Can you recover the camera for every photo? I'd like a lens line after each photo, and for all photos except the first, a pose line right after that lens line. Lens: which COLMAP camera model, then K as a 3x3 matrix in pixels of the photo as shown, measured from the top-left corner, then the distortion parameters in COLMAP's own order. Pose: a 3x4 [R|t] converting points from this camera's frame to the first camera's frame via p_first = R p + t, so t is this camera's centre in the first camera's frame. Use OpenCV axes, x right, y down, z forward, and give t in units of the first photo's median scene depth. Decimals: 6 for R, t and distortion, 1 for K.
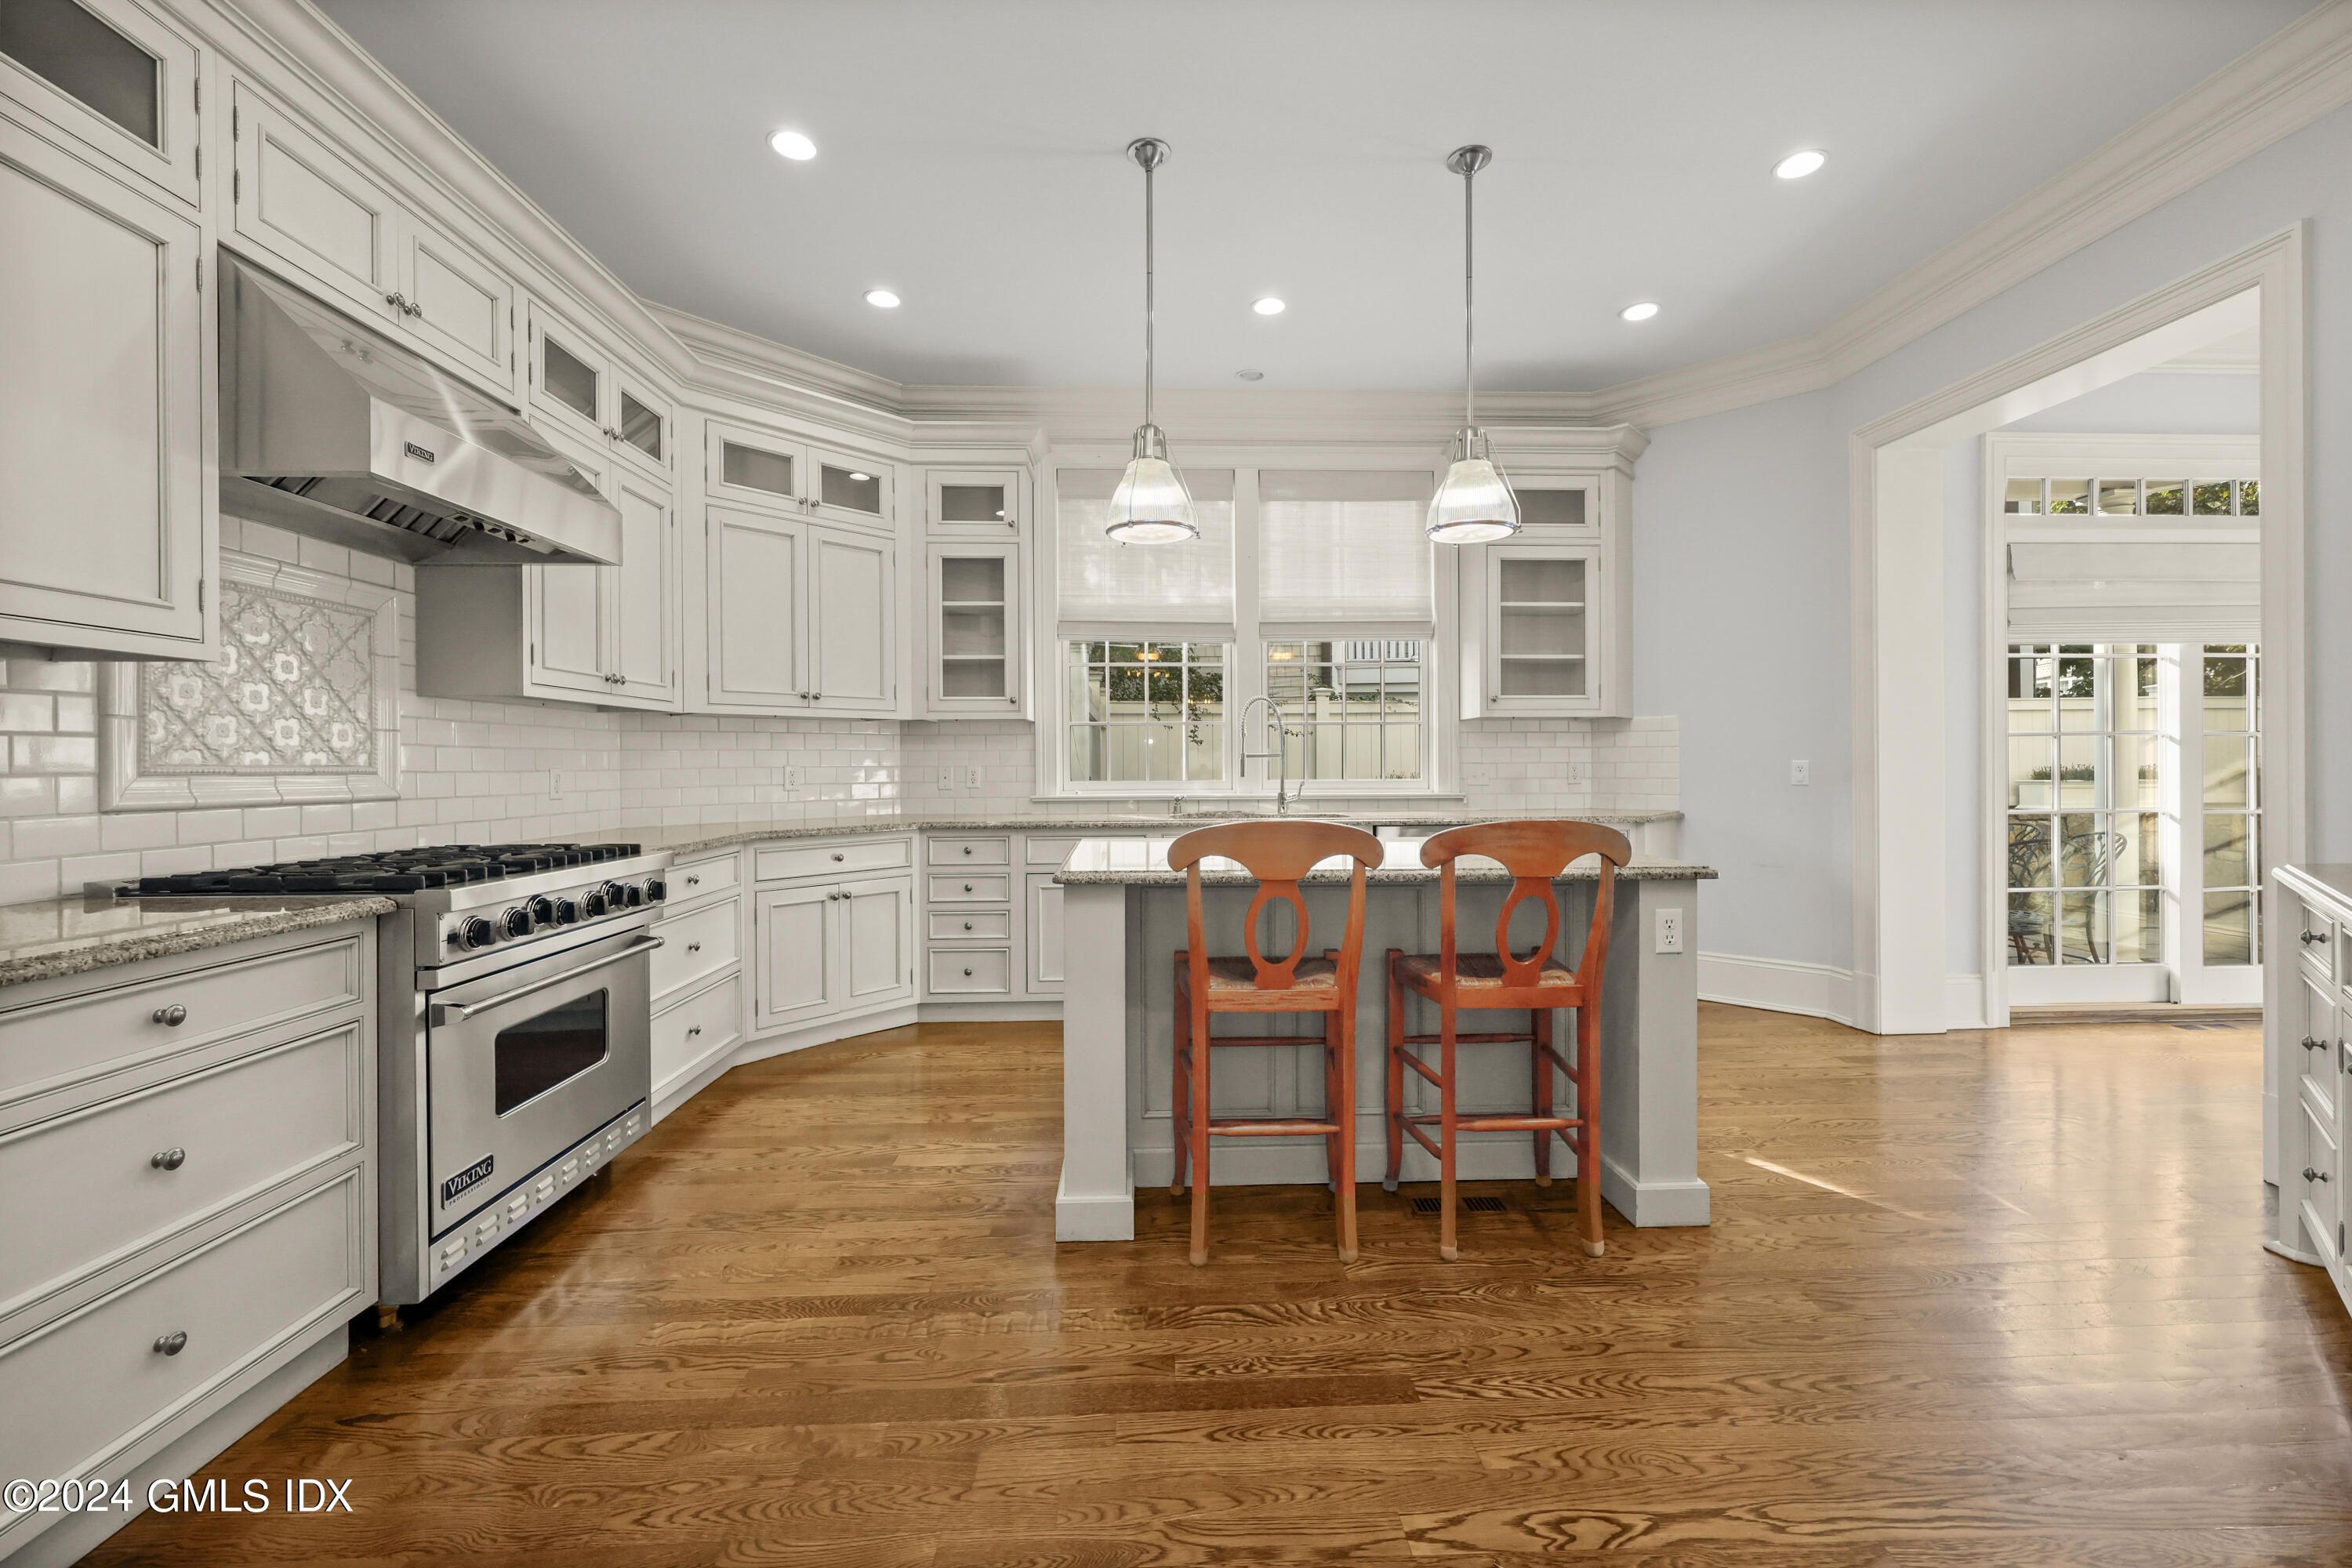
lens RADIAL K [[942.2, 0, 1176.0], [0, 942.2, 784.0], [0, 0, 1]] dist [-0.001663, -0.000034]
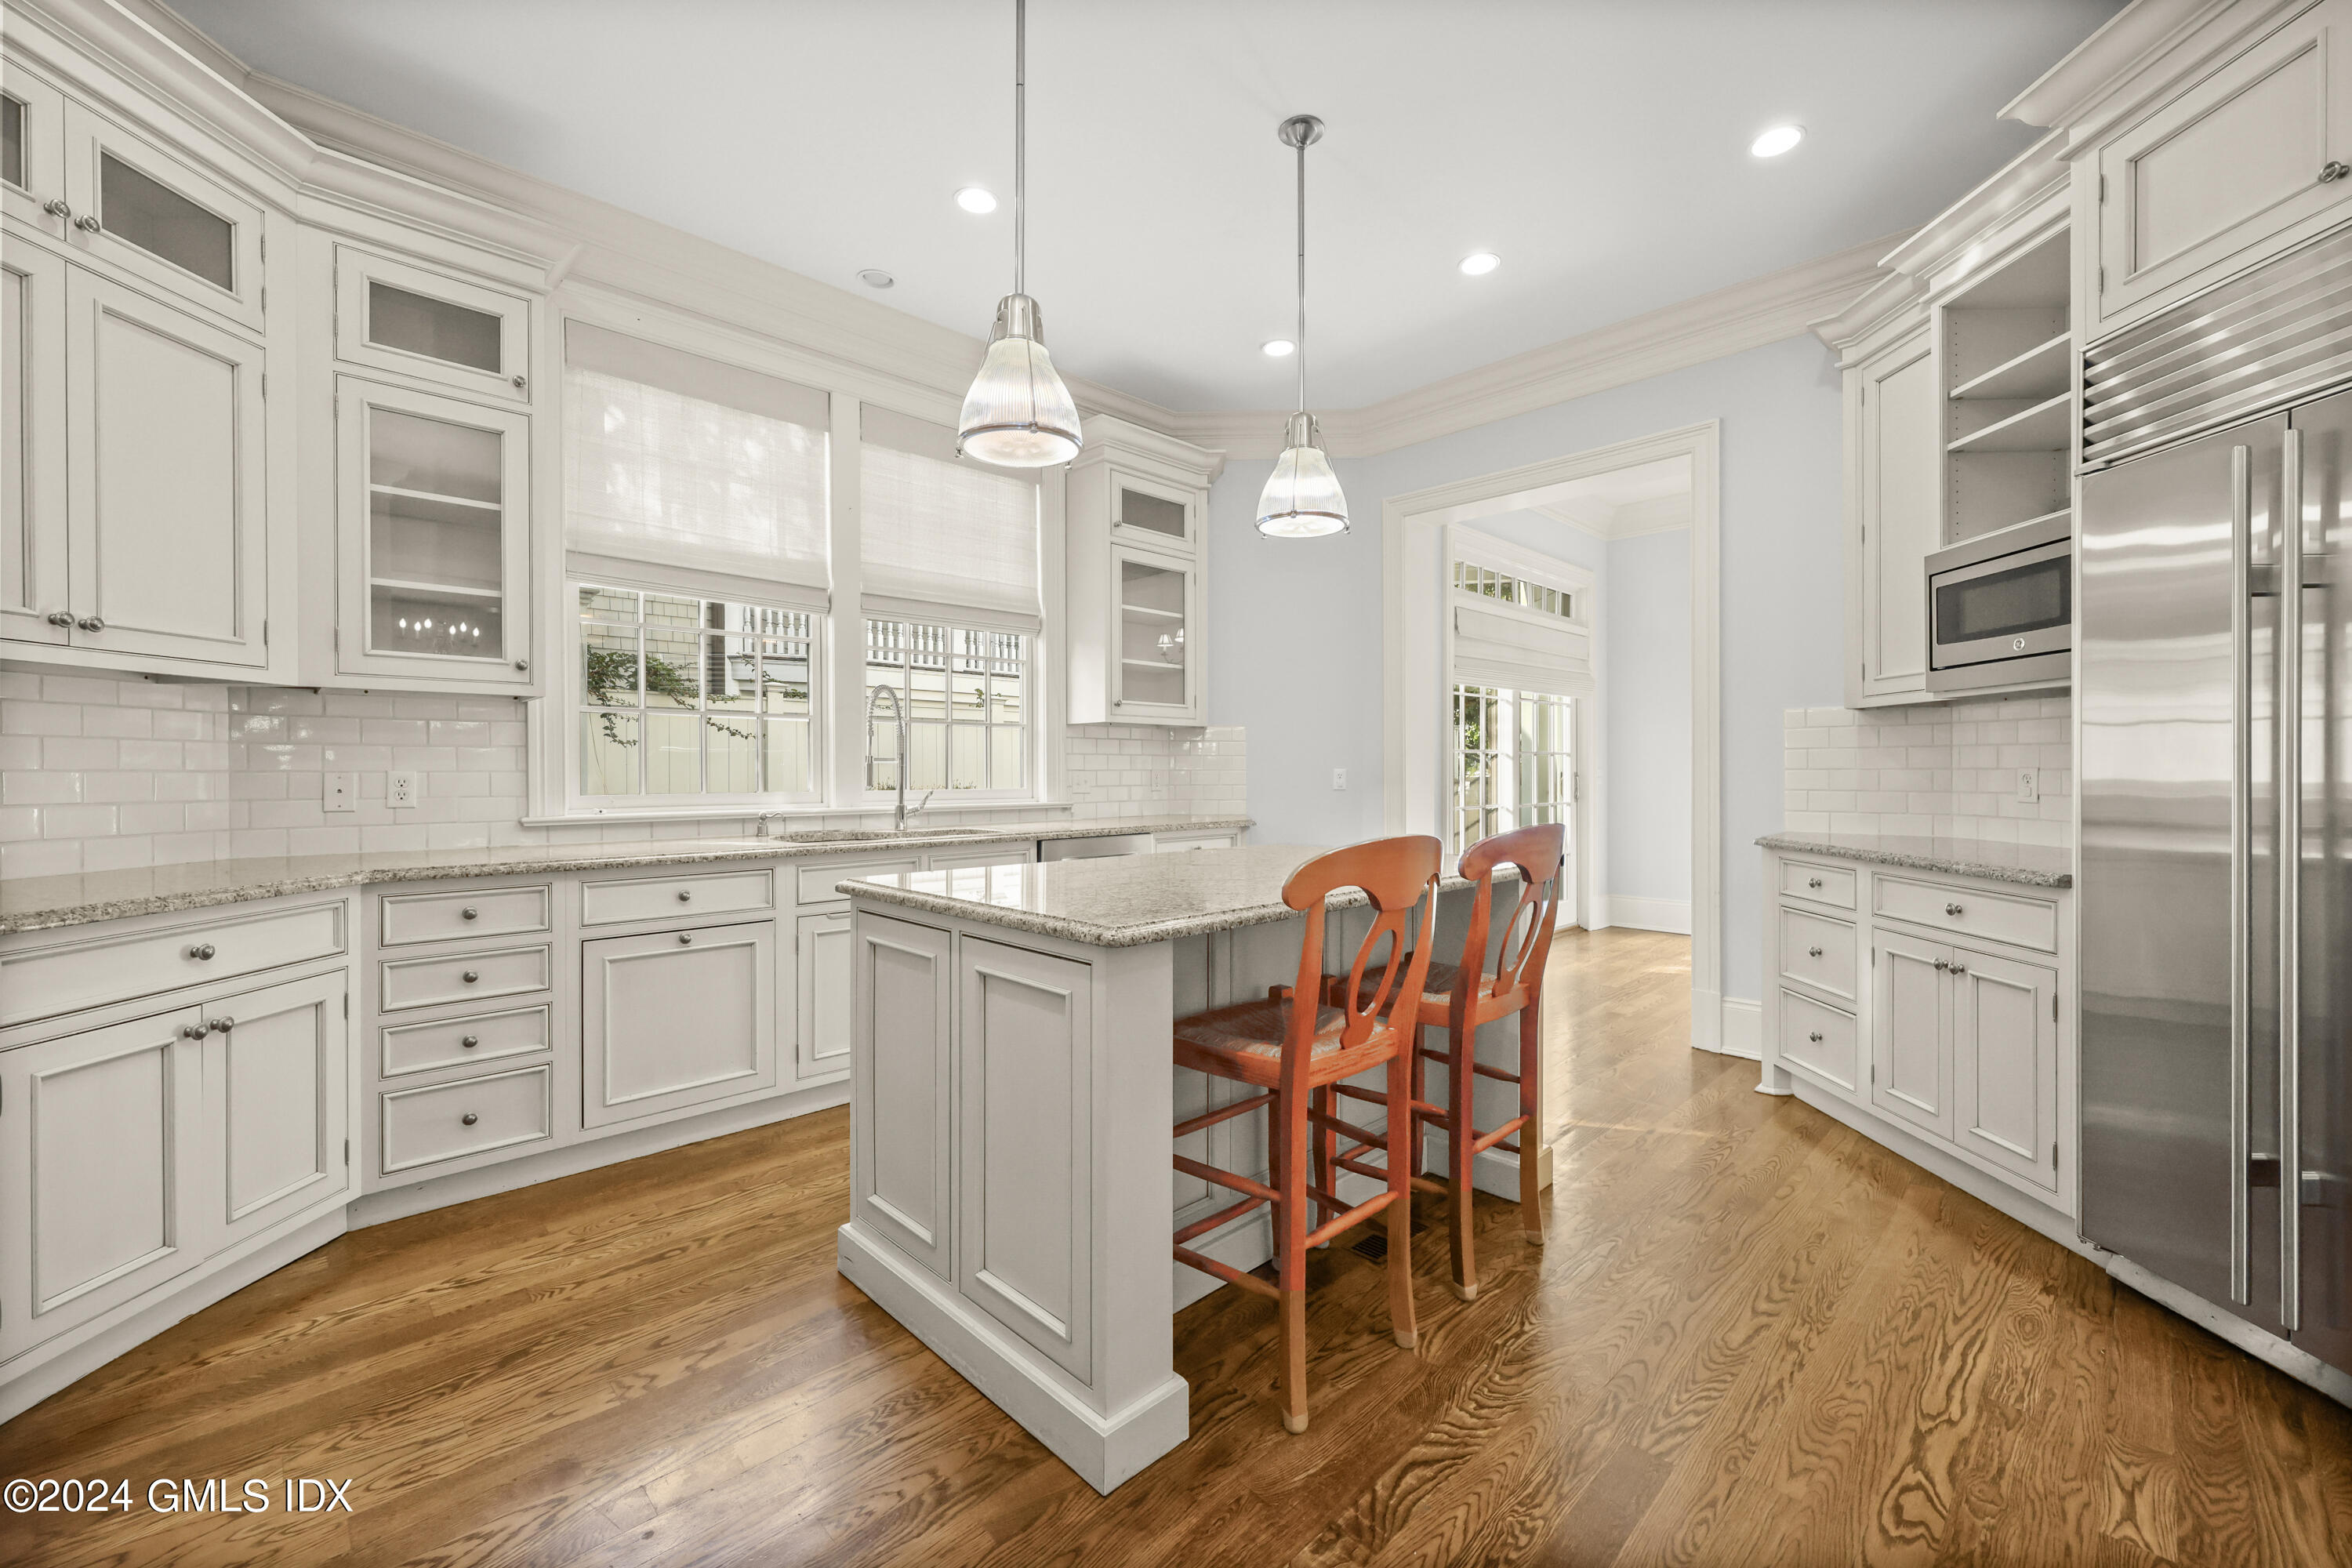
lens RADIAL K [[948.2, 0, 1176.0], [0, 948.2, 784.0], [0, 0, 1]] dist [0.000679, 0.000127]
pose [[0.740519, -0.005489, 0.672013, -0.290802], [0.012601, 0.999904, -0.005720, -0.001455], [-0.671917, 0.012704, 0.740518, 0.260568]]
